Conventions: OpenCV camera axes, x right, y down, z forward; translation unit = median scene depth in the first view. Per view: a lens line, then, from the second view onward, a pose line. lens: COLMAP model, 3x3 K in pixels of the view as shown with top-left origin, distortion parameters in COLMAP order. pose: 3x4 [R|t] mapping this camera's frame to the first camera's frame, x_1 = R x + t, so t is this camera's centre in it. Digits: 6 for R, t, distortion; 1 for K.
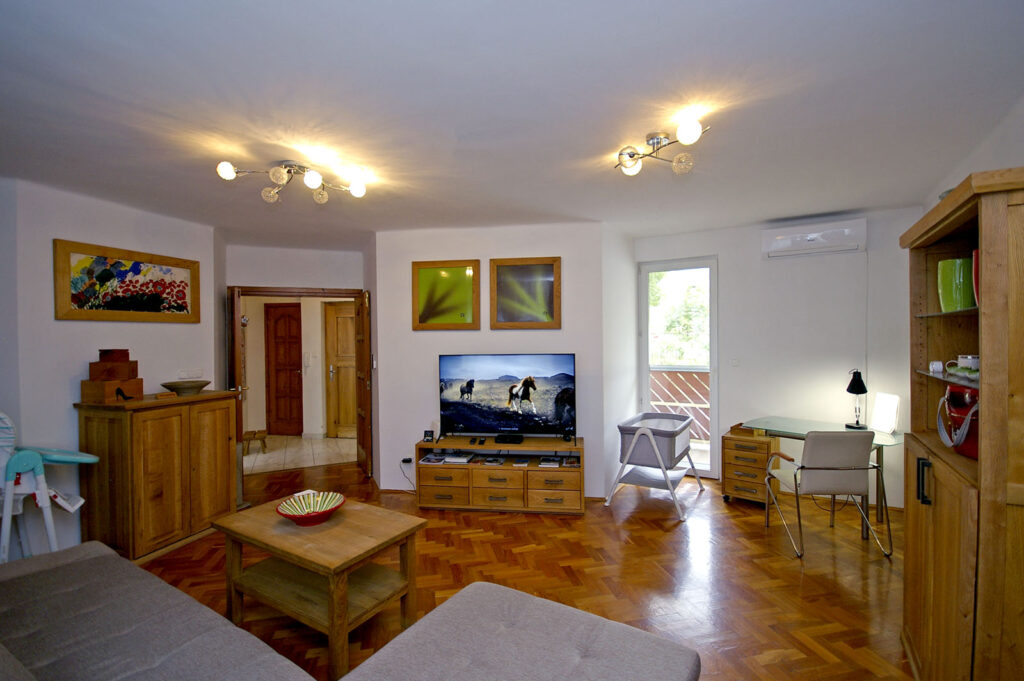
lens RADIAL K [[466.6, 0, 508.4], [0, 466.6, 343.1], [0, 0, 1]] dist [-0.004476, -0.000997]
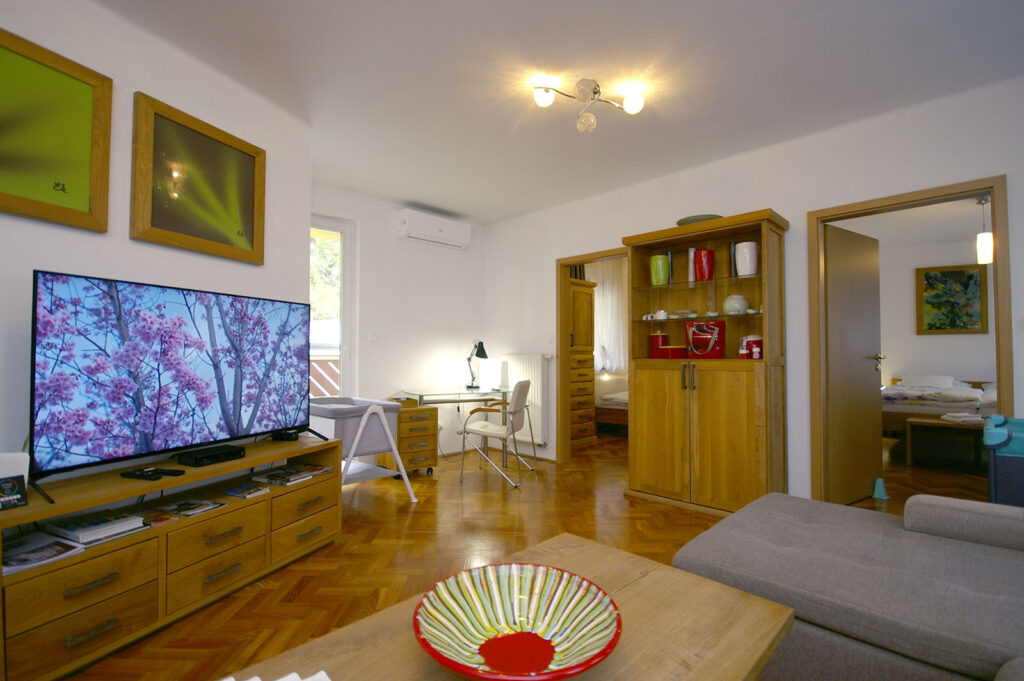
lens RADIAL K [[478.2, 0, 514.0], [0, 478.2, 346.9], [0, 0, 1]] dist [-0.002722, -0.000422]
pose [[0.223259, 0.029887, 0.974301, -0.517973], [0.006899, 0.999456, -0.032239, 0.121212], [-0.974735, 0.013919, 0.222931, 0.644708]]
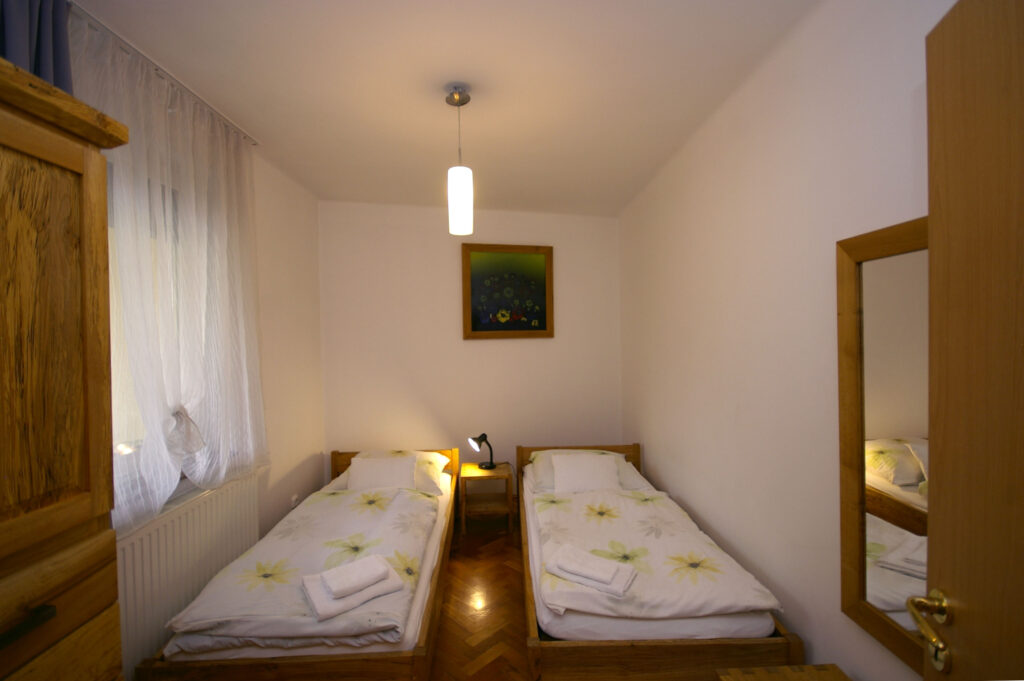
lens RADIAL K [[466.6, 0, 508.4], [0, 466.6, 343.1], [0, 0, 1]] dist [-0.004476, -0.000997]
pose [[-0.530945, 0.015691, 0.847261, 0.770108], [0.035100, 0.999378, 0.003488, 0.001276], [-0.846679, 0.031590, -0.531165, 0.685329]]
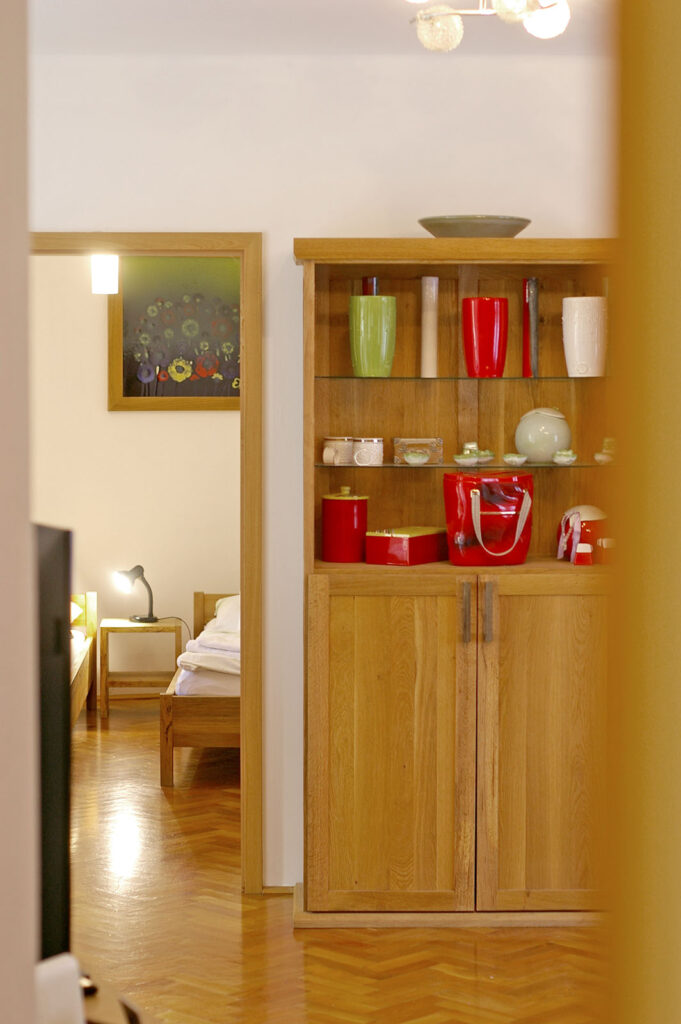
lens RADIAL K [[2271.5, 0, 340.5], [0, 2271.5, 512.0], [0, 0, 1]] dist [-0.043403, -0.018292]
pose [[-0.543432, -0.035717, 0.838693, -1.003442], [0.012391, 0.998644, 0.050557, -0.022405], [-0.839362, 0.037866, -0.542253, 1.602560]]
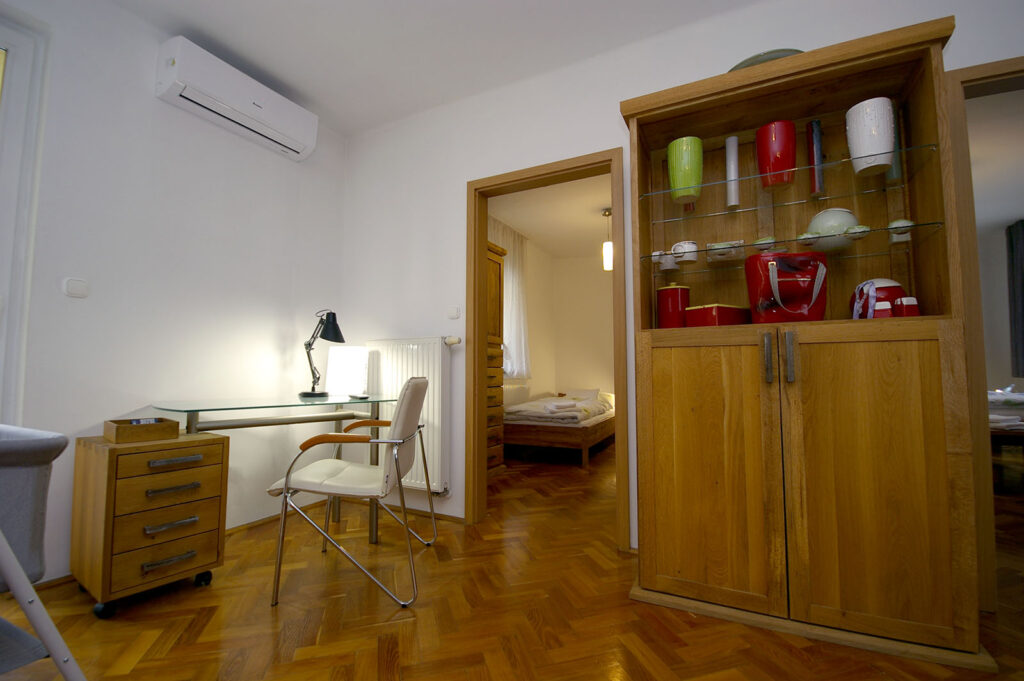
lens RADIAL K [[447.2, 0, 512.2], [0, 447.2, 342.8], [0, 0, 1]] dist [-0.005186, -0.000674]
pose [[-0.083559, 0.080122, 0.993277, 0.060670], [0.012225, 0.996770, -0.079376, 0.169173], [-0.996428, 0.005511, -0.084268, 0.813481]]
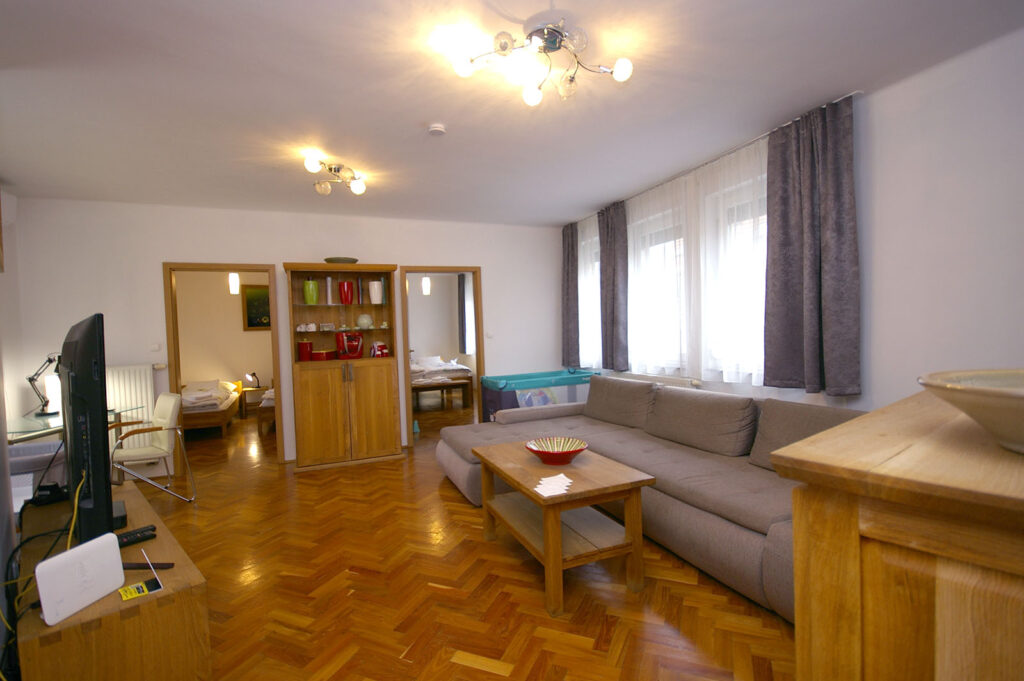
lens RADIAL K [[466.6, 0, 508.4], [0, 466.6, 343.1], [0, 0, 1]] dist [-0.004476, -0.000997]
pose [[-0.813125, 0.026689, 0.581477, -0.640975], [0.051751, 0.998307, 0.026546, 0.060155], [-0.579785, 0.051677, -0.813129, 1.304429]]
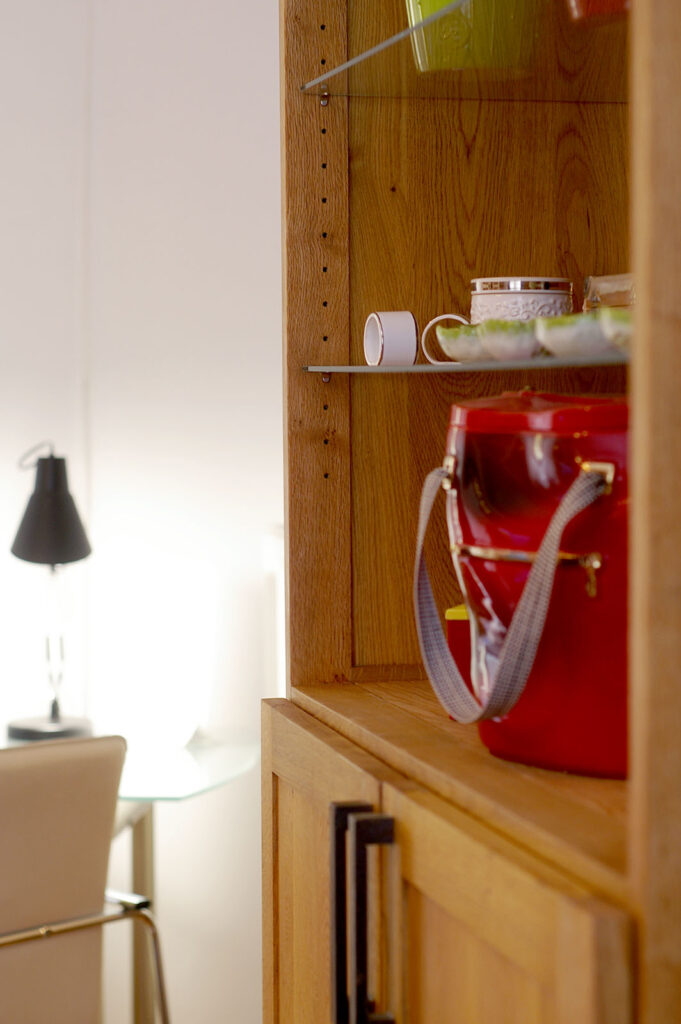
lens RADIAL K [[2362.0, 0, 340.5], [0, 2362.0, 512.0], [0, 0, 1]] dist [-0.057590, -0.142700]
pose [[0.716711, -0.024829, 0.696928, 0.129202], [0.005587, 0.999538, 0.029864, 0.057486], [-0.697348, -0.017510, 0.716519, 0.184272]]
